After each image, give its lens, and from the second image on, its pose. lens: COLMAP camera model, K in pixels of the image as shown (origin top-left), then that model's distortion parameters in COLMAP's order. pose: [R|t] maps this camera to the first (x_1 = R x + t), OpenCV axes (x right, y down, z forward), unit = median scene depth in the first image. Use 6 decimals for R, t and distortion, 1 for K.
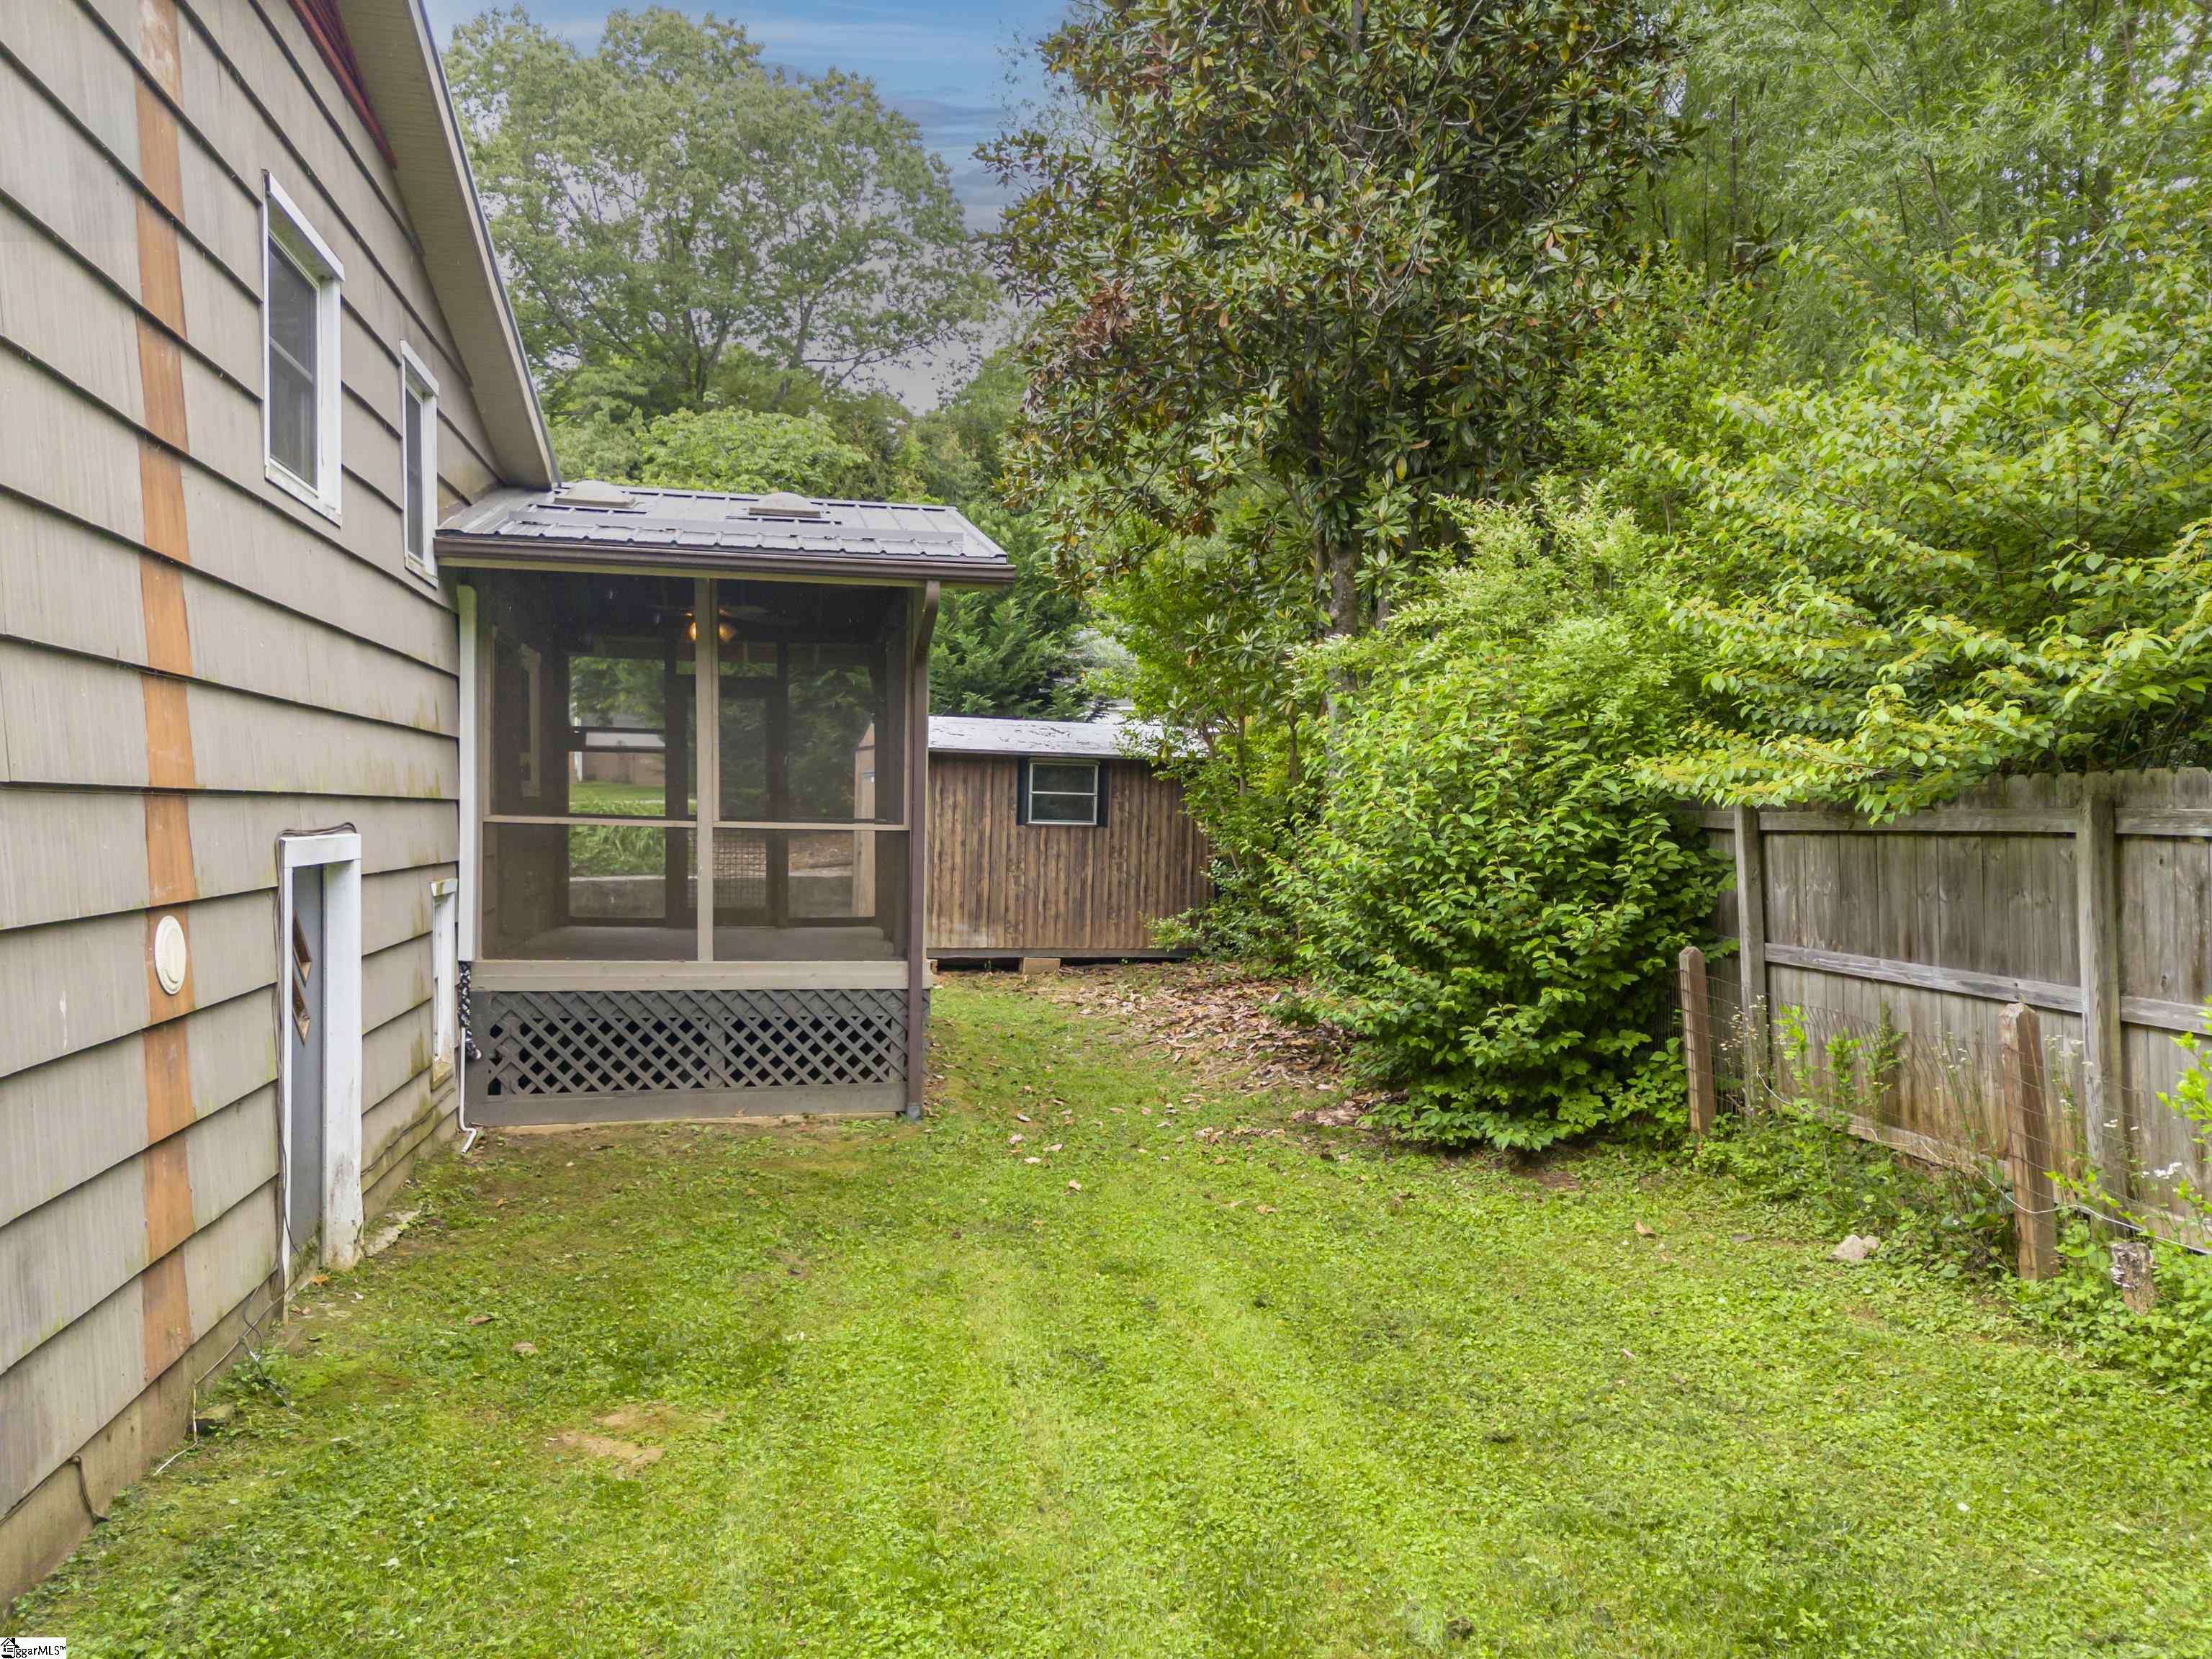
lens RADIAL K [[1629.5, 0, 1106.0], [0, 1629.5, 829.5], [0, 0, 1]] dist [0.106422, -0.065336]
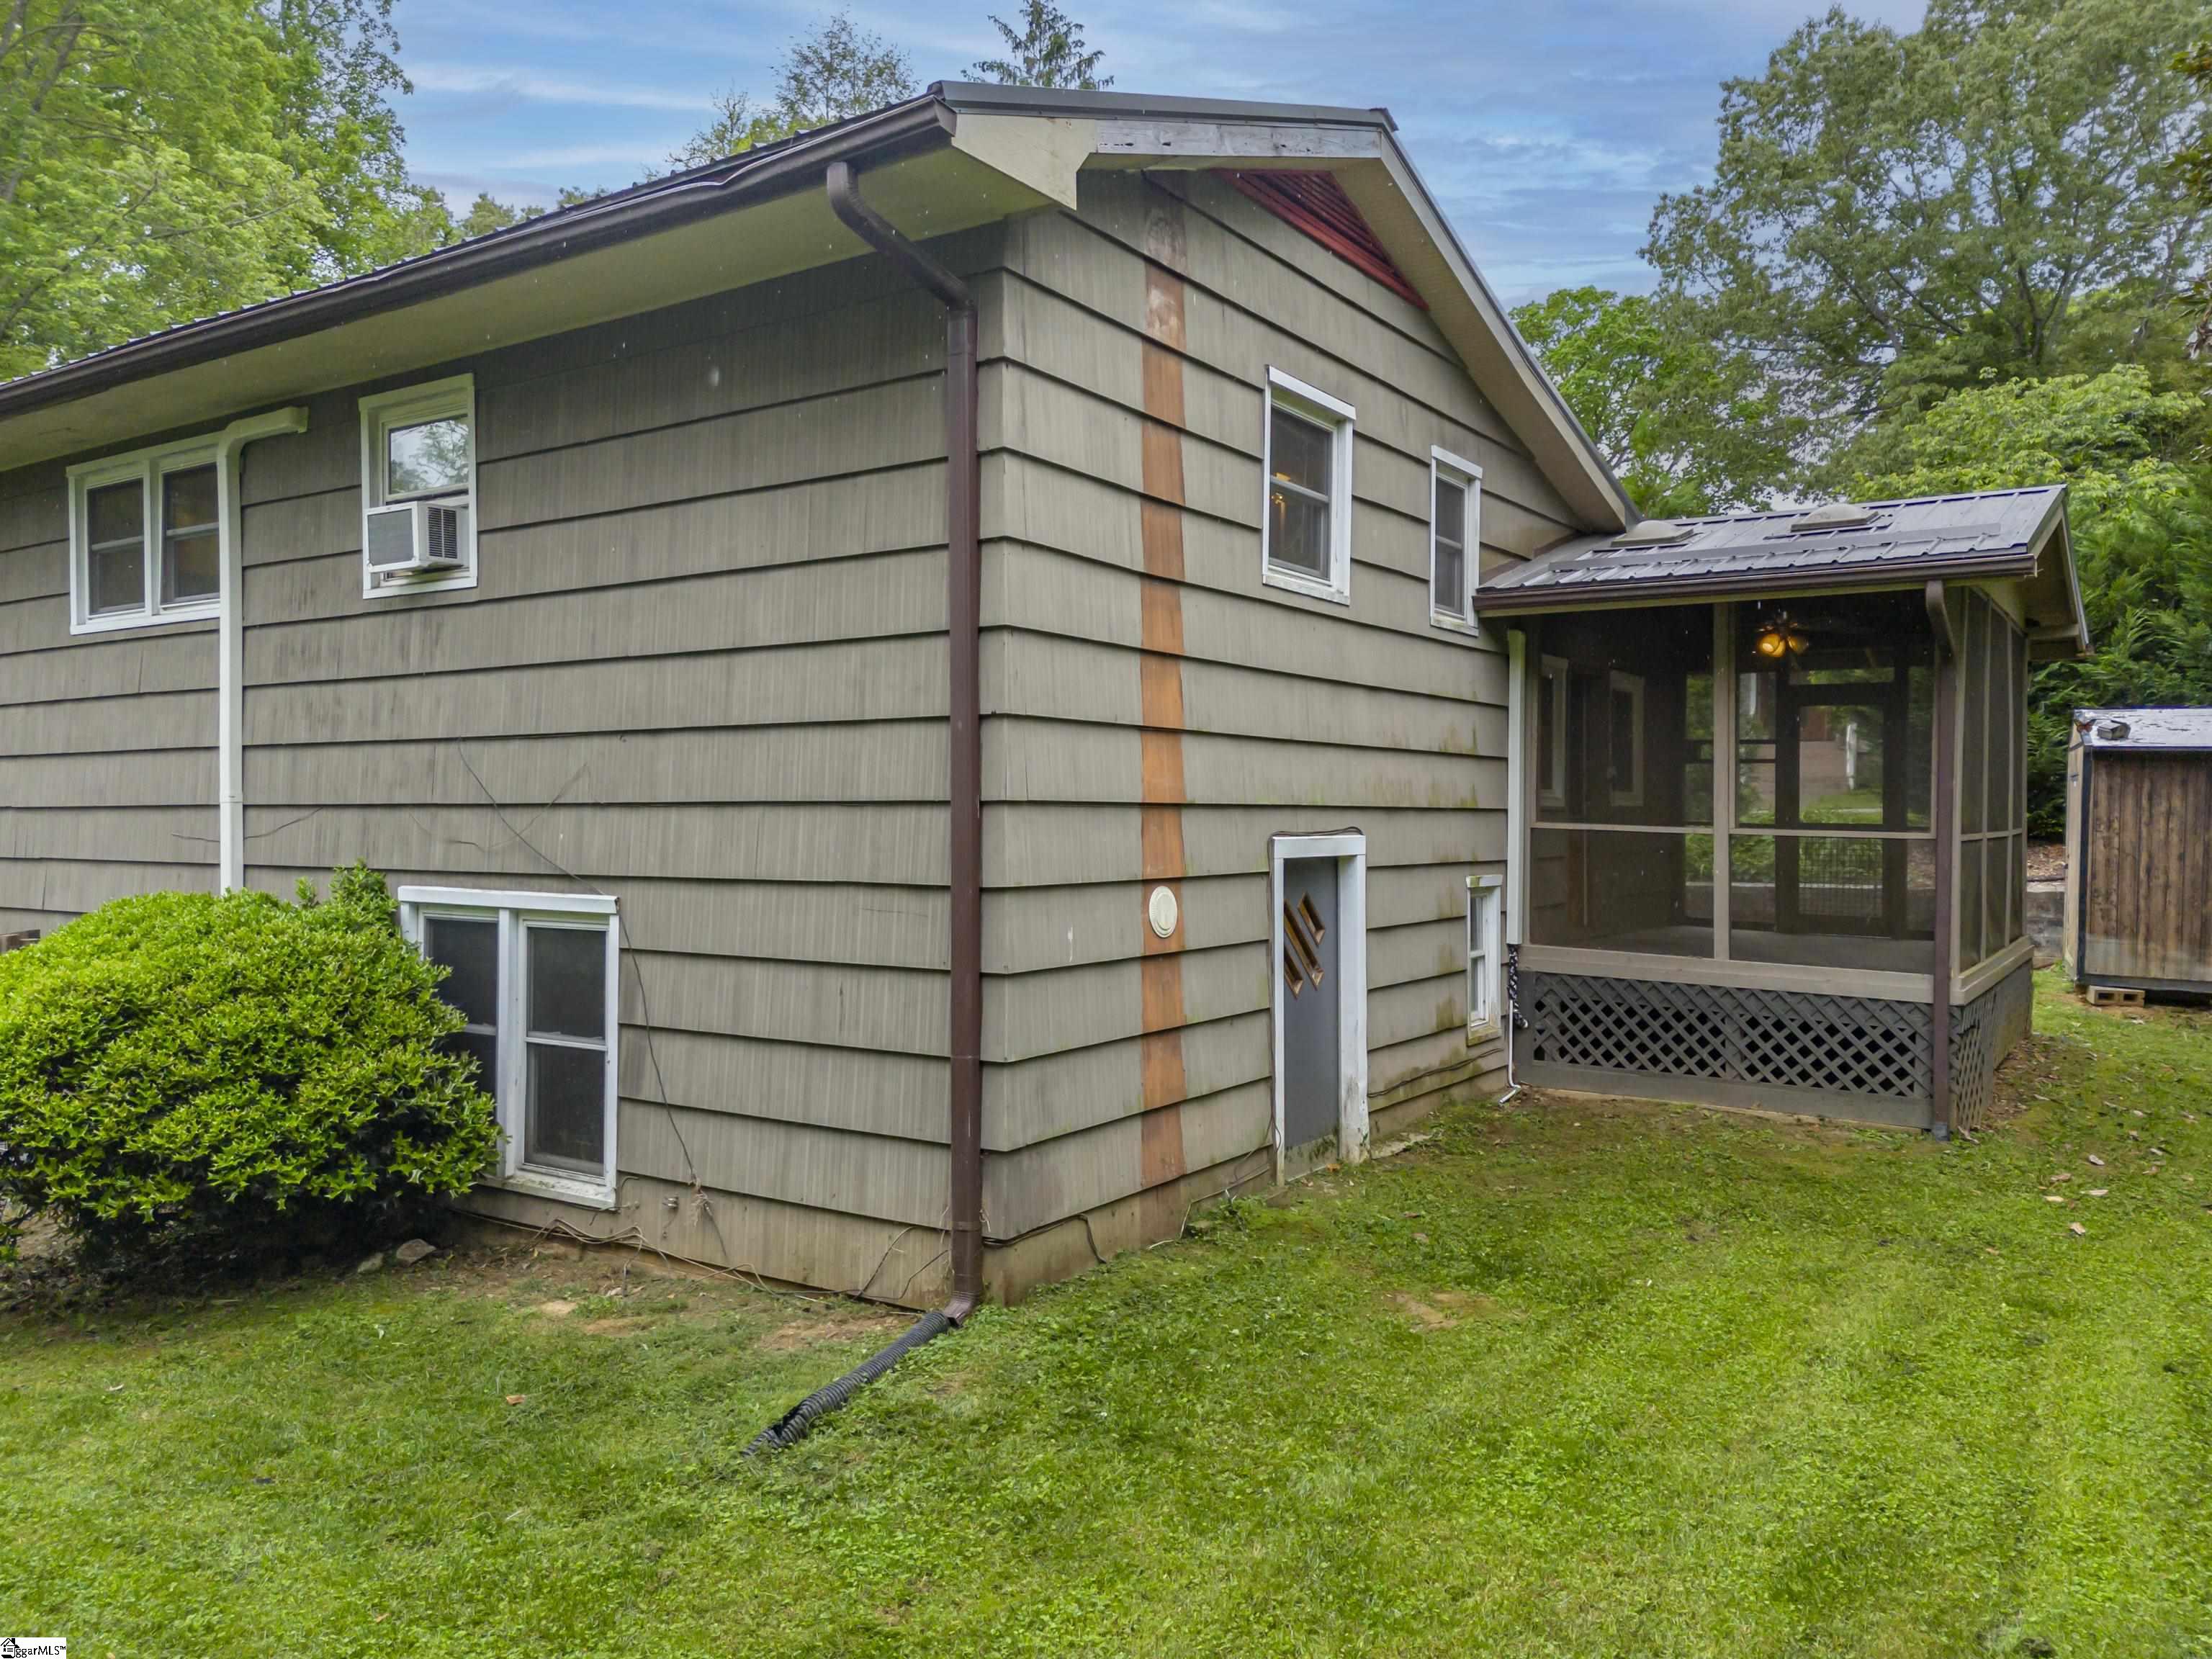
lens RADIAL K [[1629.5, 0, 1106.0], [0, 1629.5, 829.5], [0, 0, 1]] dist [0.106422, -0.065336]
pose [[0.708231, 0.006716, -0.705949, 0.257348], [-0.010294, 0.999947, -0.000814, 0.000809], [0.705906, 0.007843, 0.708262, -0.050078]]
